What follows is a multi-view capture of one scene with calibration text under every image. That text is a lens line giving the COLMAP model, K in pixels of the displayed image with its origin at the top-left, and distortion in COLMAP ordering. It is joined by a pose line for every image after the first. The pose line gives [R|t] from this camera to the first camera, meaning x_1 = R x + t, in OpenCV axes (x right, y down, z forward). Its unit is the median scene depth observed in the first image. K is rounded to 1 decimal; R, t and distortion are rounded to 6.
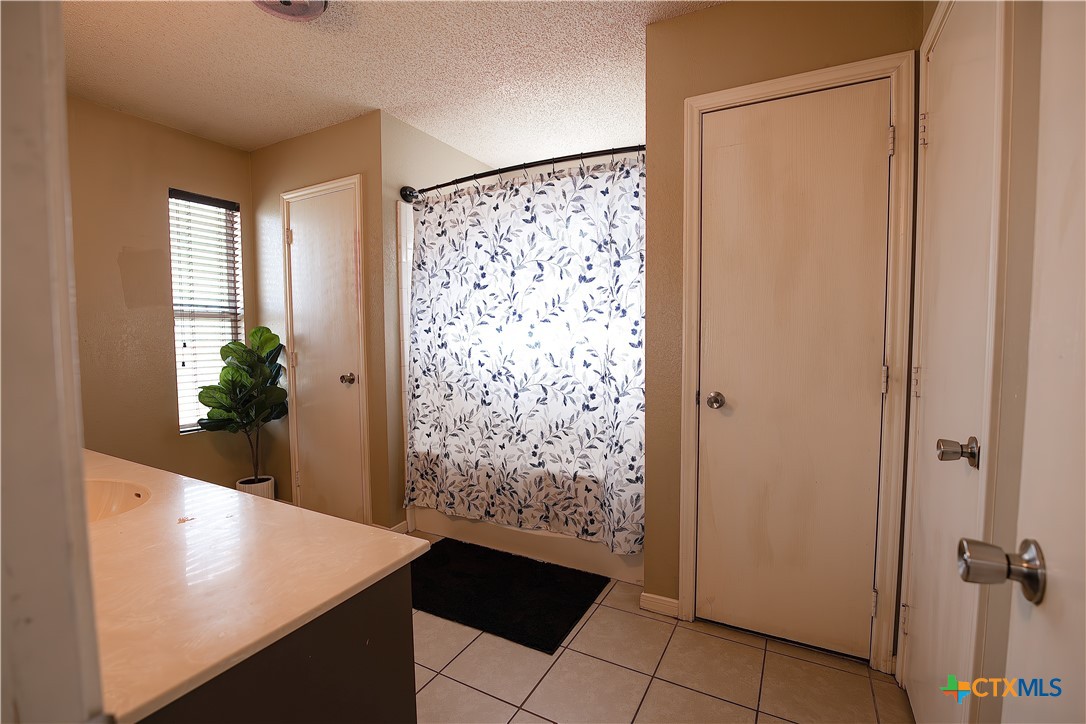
lens RADIAL K [[483.8, 0, 546.8], [0, 483.8, 363.0], [0, 0, 1]] dist [-0.033682, 0.003205]
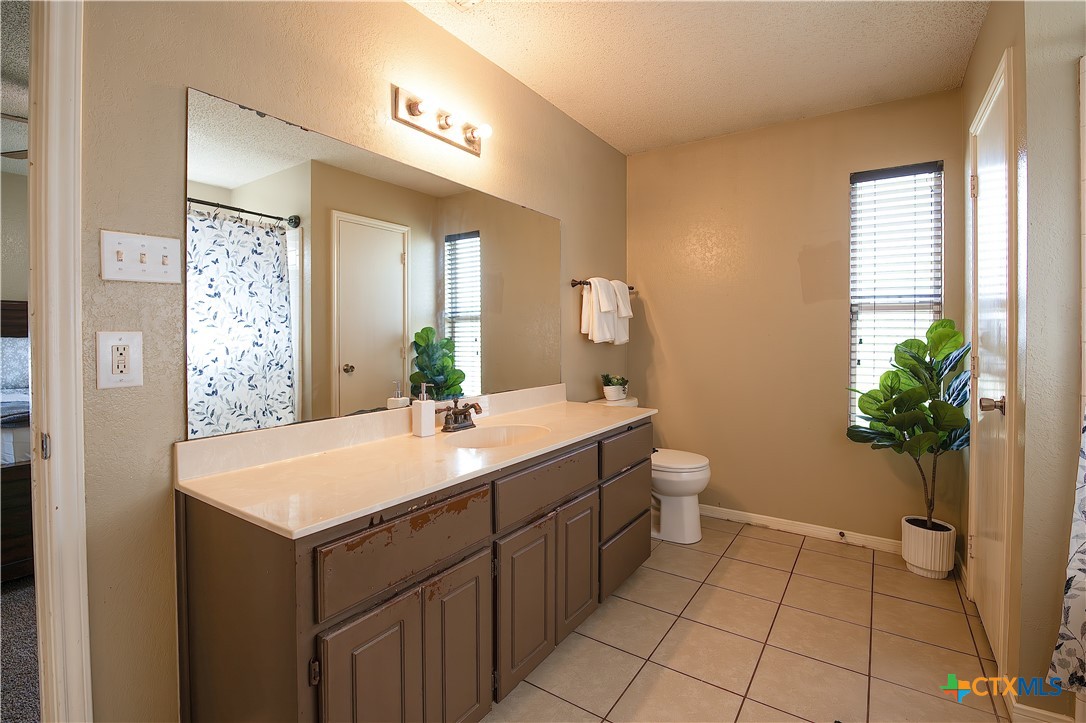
lens RADIAL K [[483.8, 0, 527.4], [0, 483.8, 336.7], [0, 0, 1]] dist [-0.033682, 0.003205]
pose [[-0.123471, 0.013828, -0.992252, 0.234083], [-0.062806, 0.997789, 0.021720, -0.028749], [0.990359, 0.065002, -0.122329, 0.527211]]
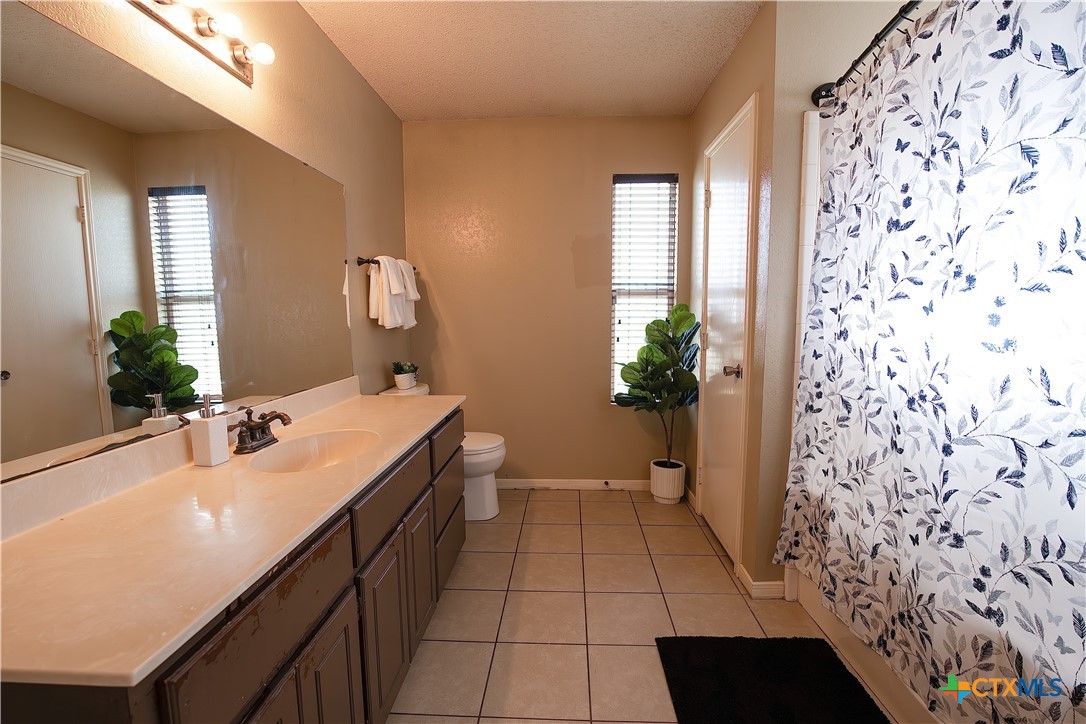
lens RADIAL K [[483.8, 0, 535.3], [0, 483.8, 363.1], [0, 0, 1]] dist [-0.033682, 0.003205]
pose [[0.418877, 0.101000, -0.902408, 0.161953], [-0.053301, 0.994816, 0.086601, -0.032042], [0.906477, 0.011824, 0.422089, 0.405103]]
